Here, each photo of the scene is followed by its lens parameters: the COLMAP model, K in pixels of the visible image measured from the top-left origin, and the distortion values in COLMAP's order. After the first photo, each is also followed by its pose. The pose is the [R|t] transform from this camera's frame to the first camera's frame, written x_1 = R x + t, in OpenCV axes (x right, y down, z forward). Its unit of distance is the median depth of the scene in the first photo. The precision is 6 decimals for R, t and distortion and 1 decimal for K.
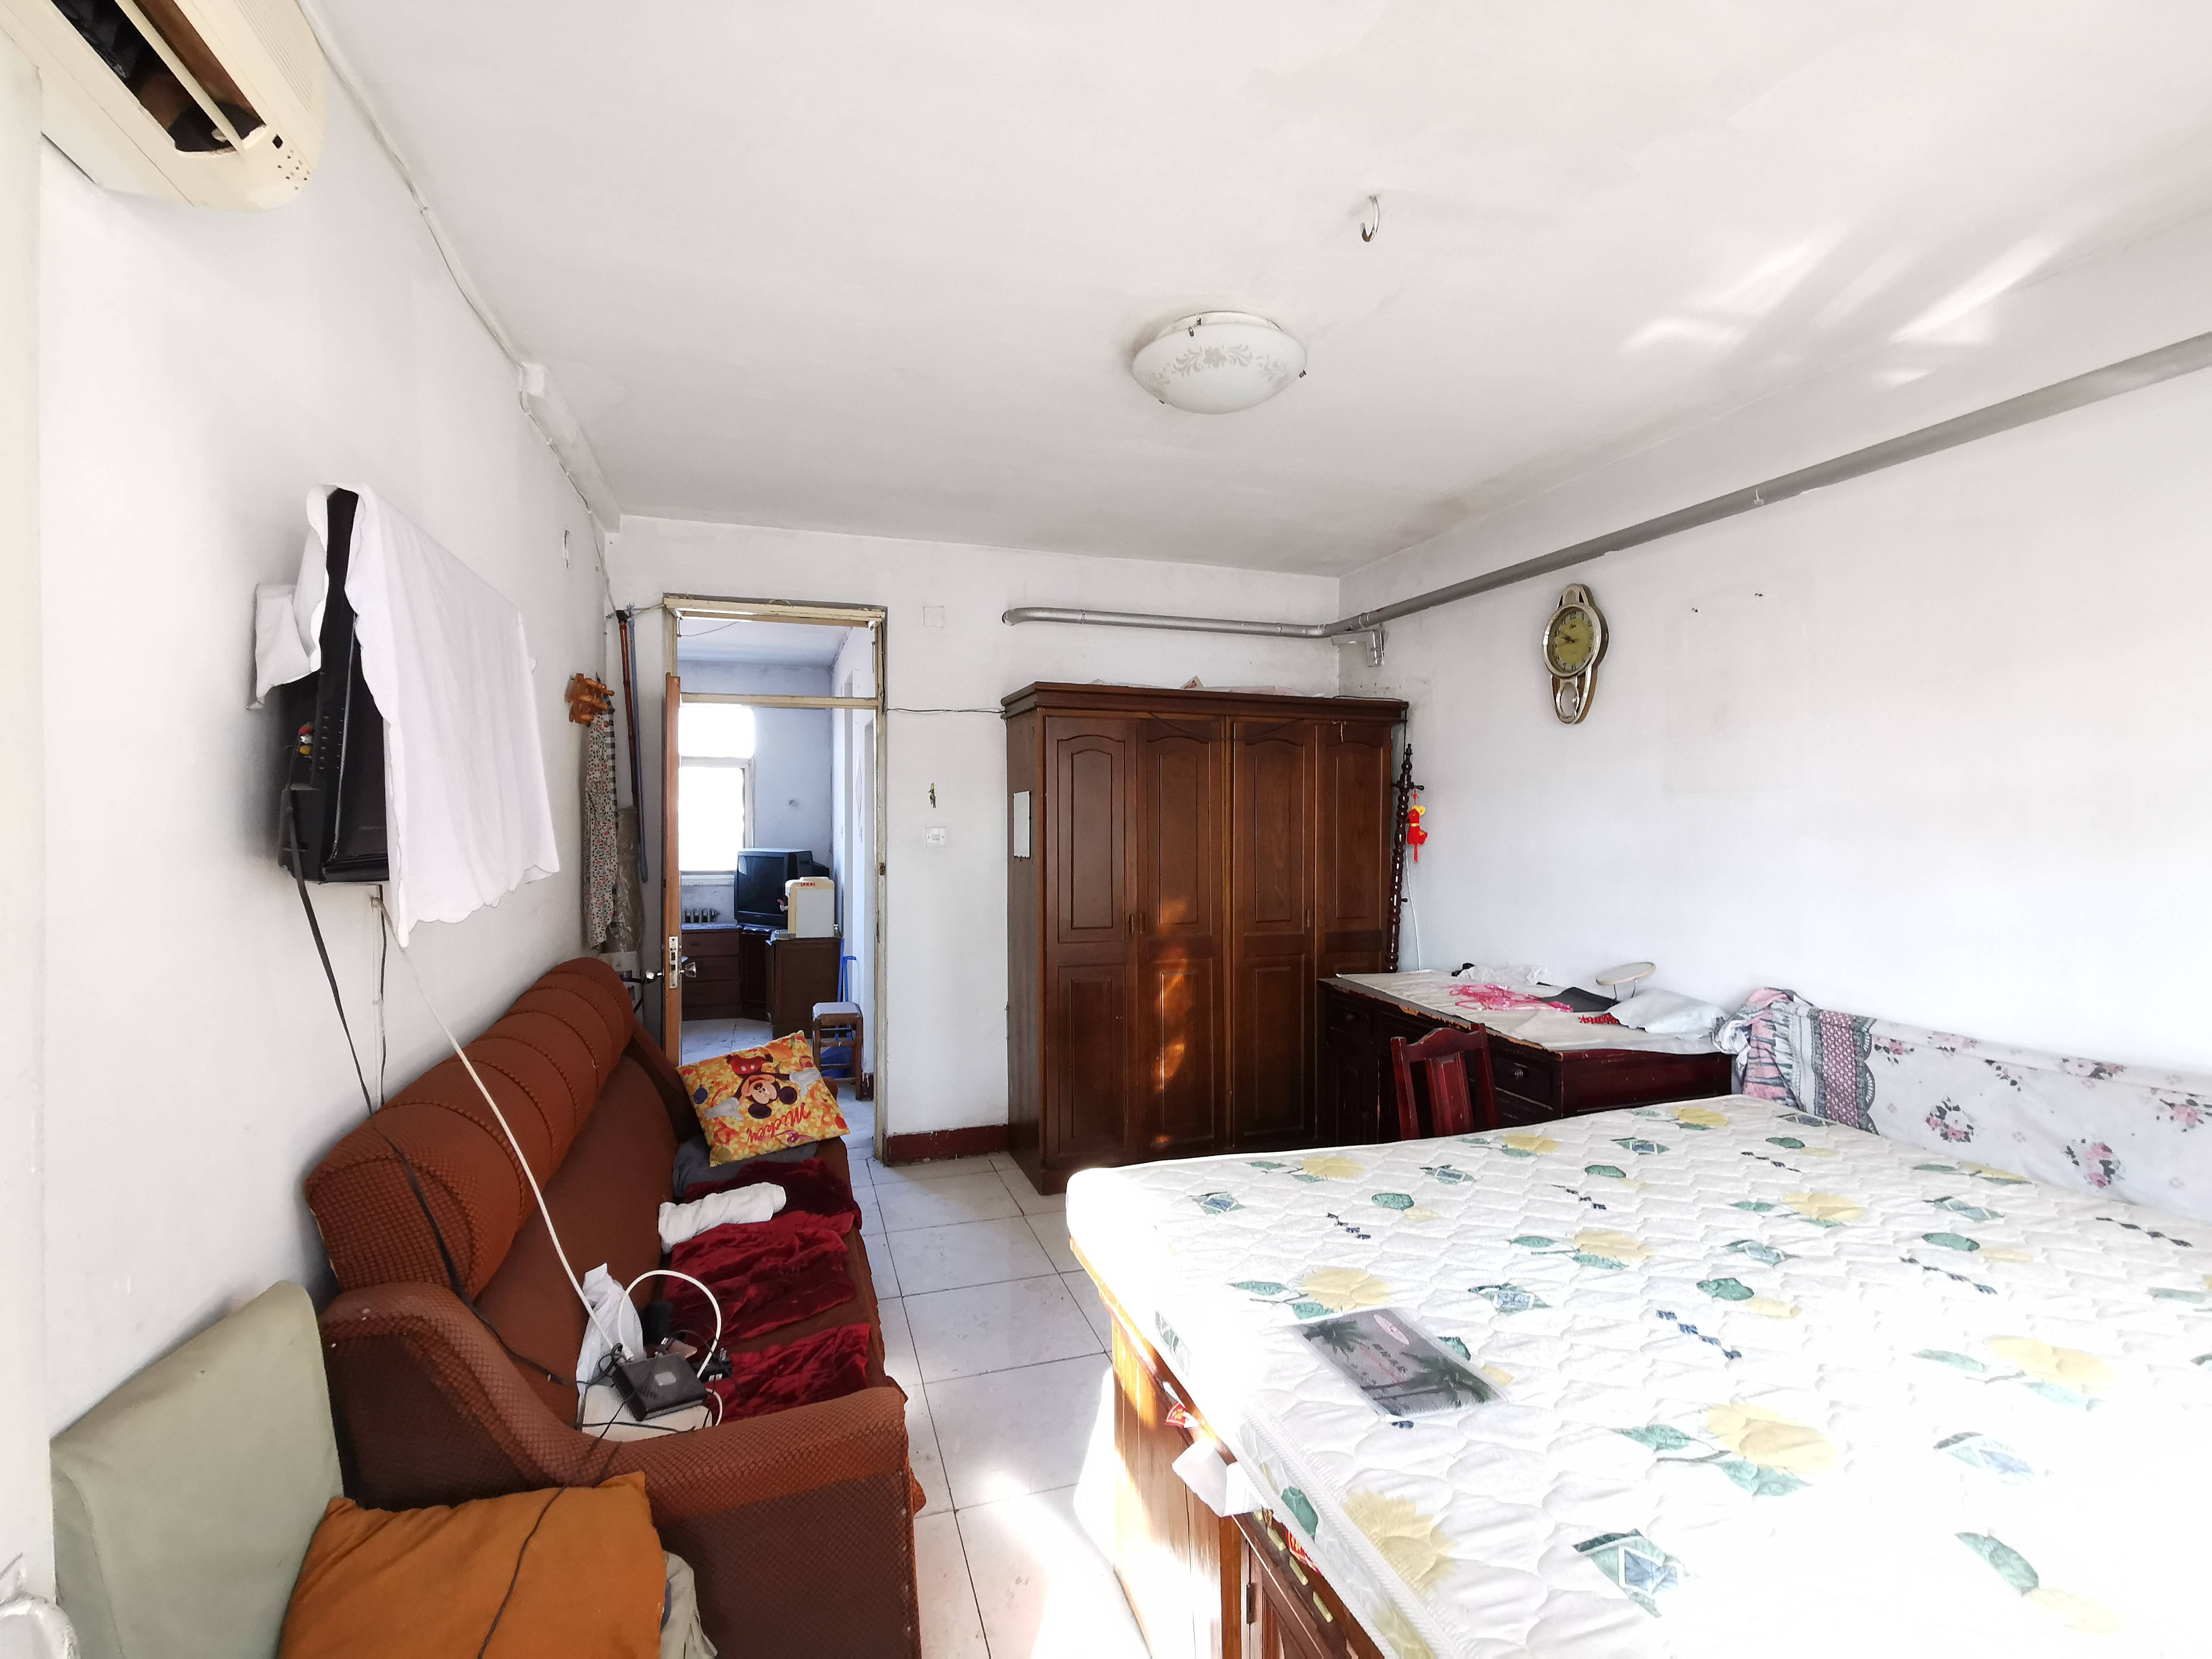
lens RADIAL K [[1023.3, 0, 1103.5], [0, 1023.3, 819.3], [0, 0, 1]] dist [0.001456, 0.000530]
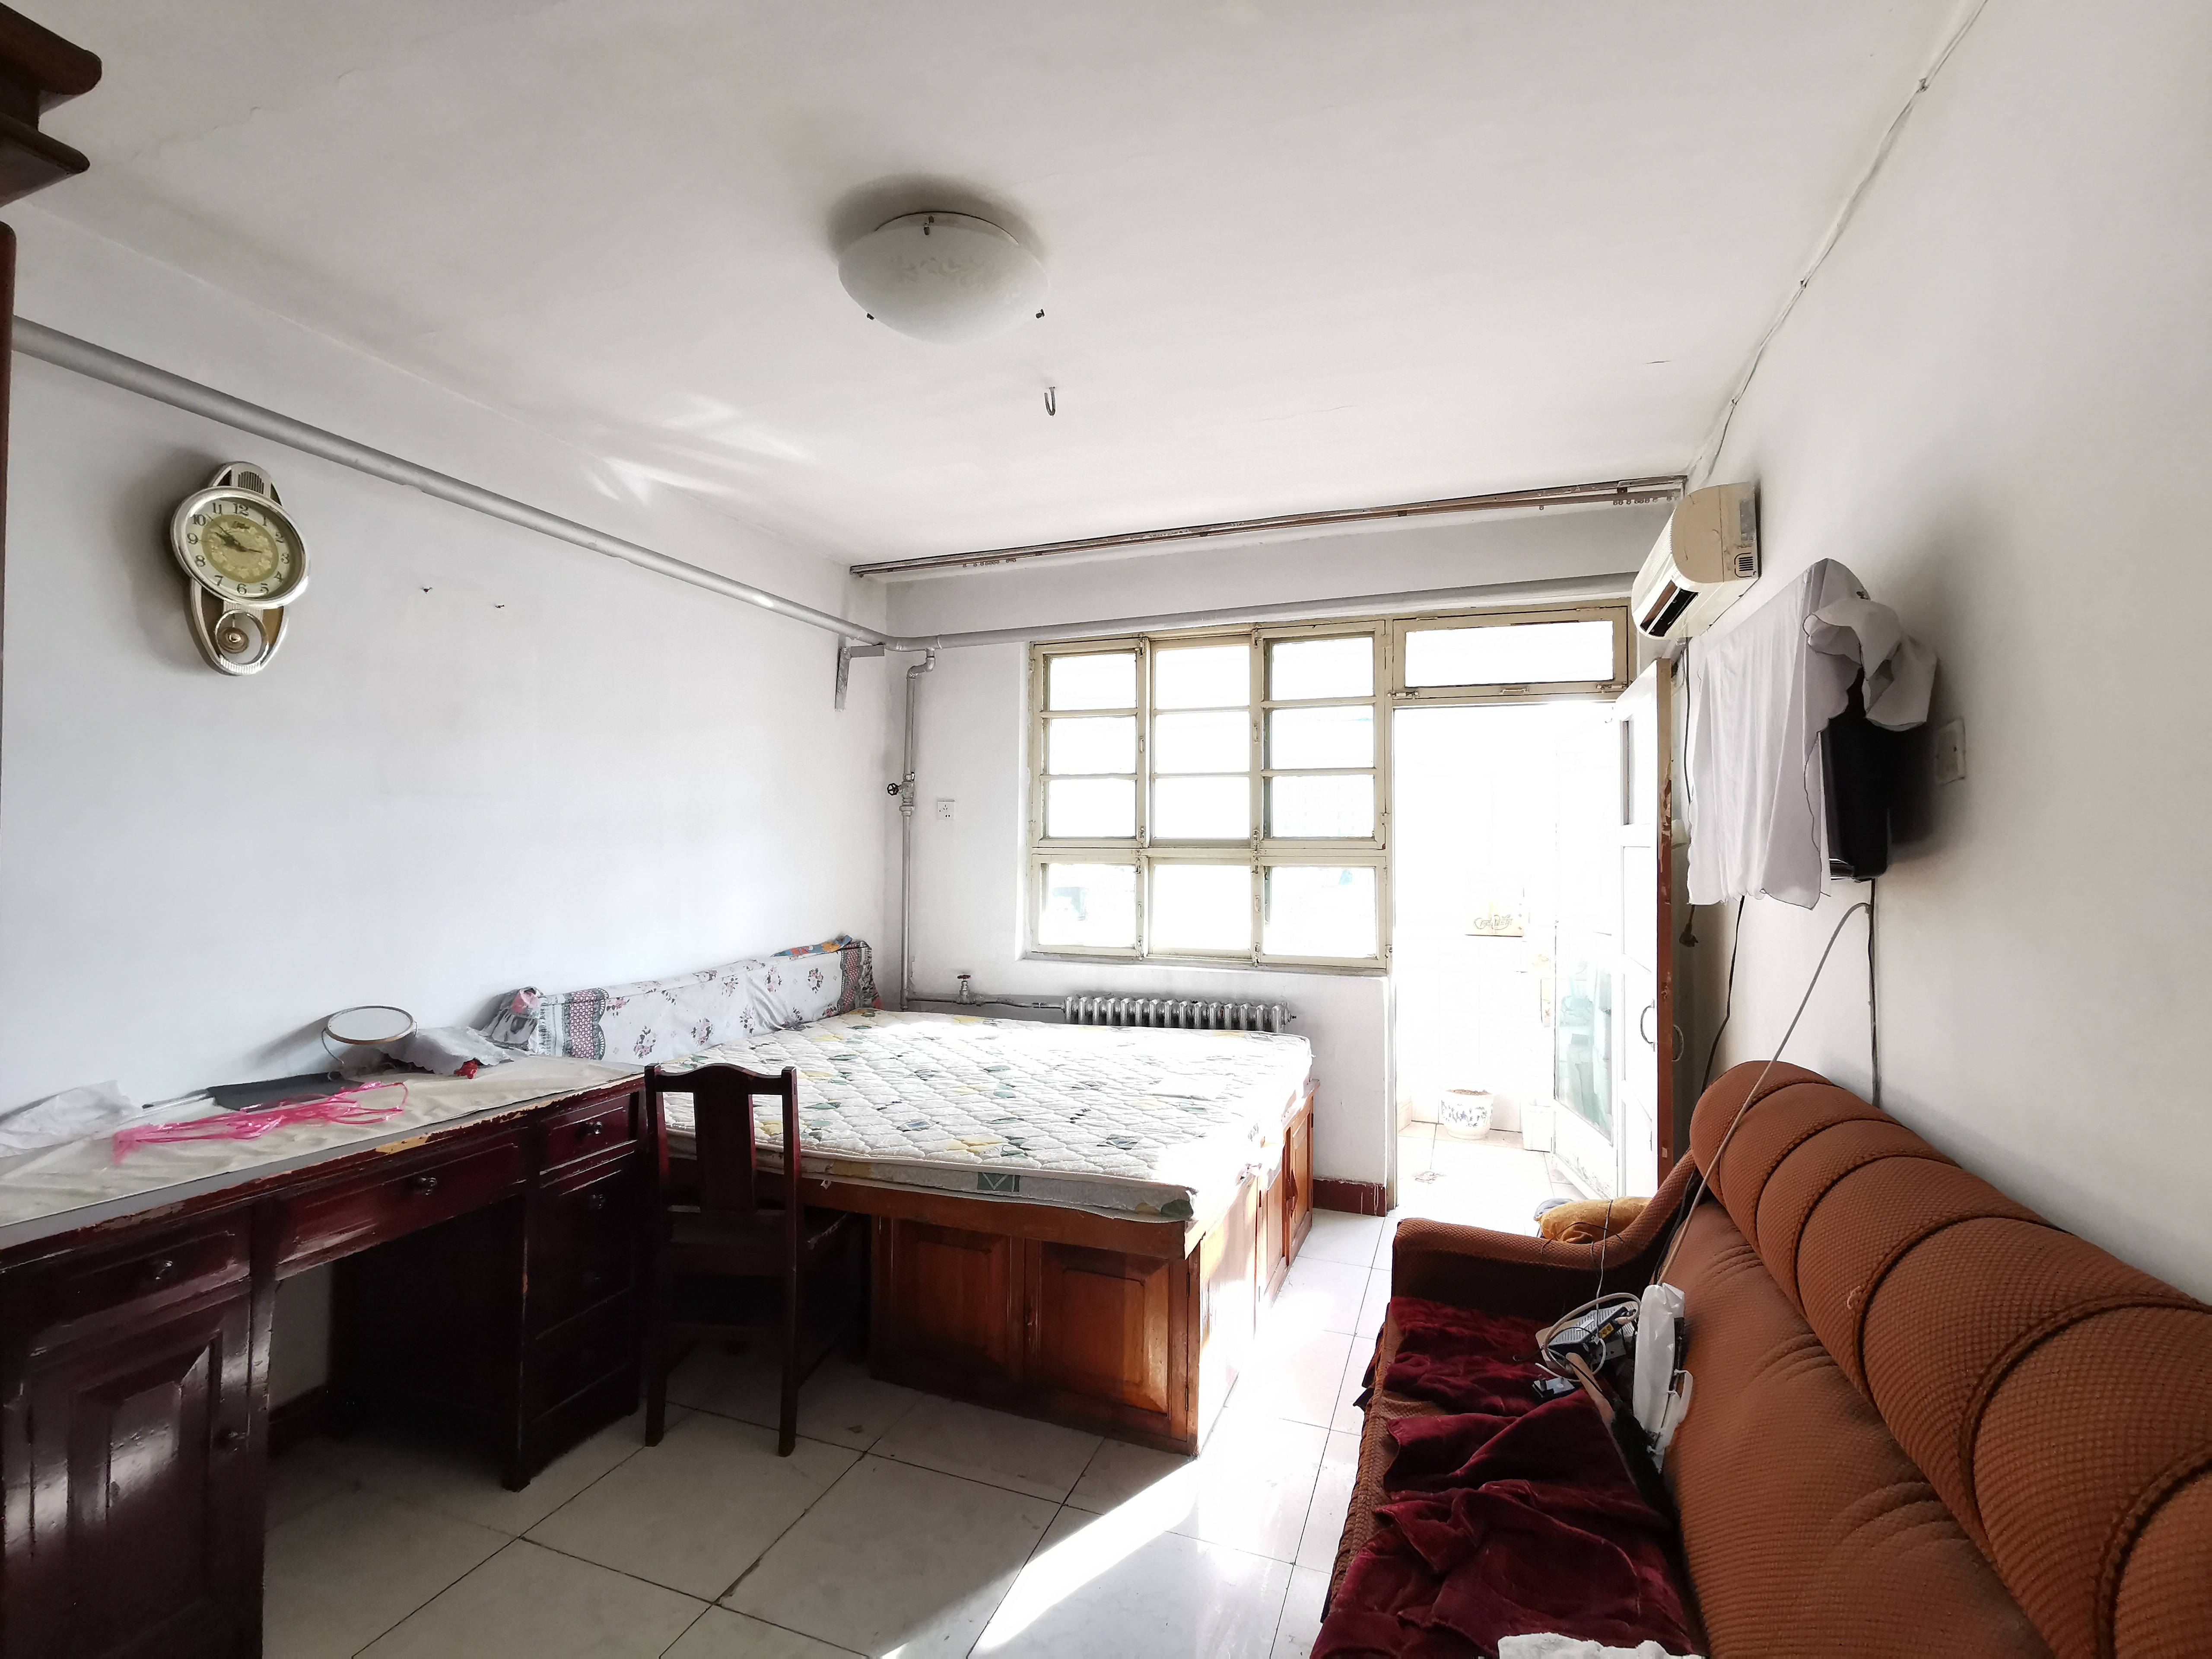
lens RADIAL K [[1023.3, 0, 1099.0], [0, 1023.3, 838.8], [0, 0, 1]] dist [0.001456, 0.000530]
pose [[-0.789266, 0.001771, 0.614049, -0.505540], [-0.000757, 0.999992, -0.003856, 0.016140], [-0.614051, -0.003508, -0.789258, 1.615403]]
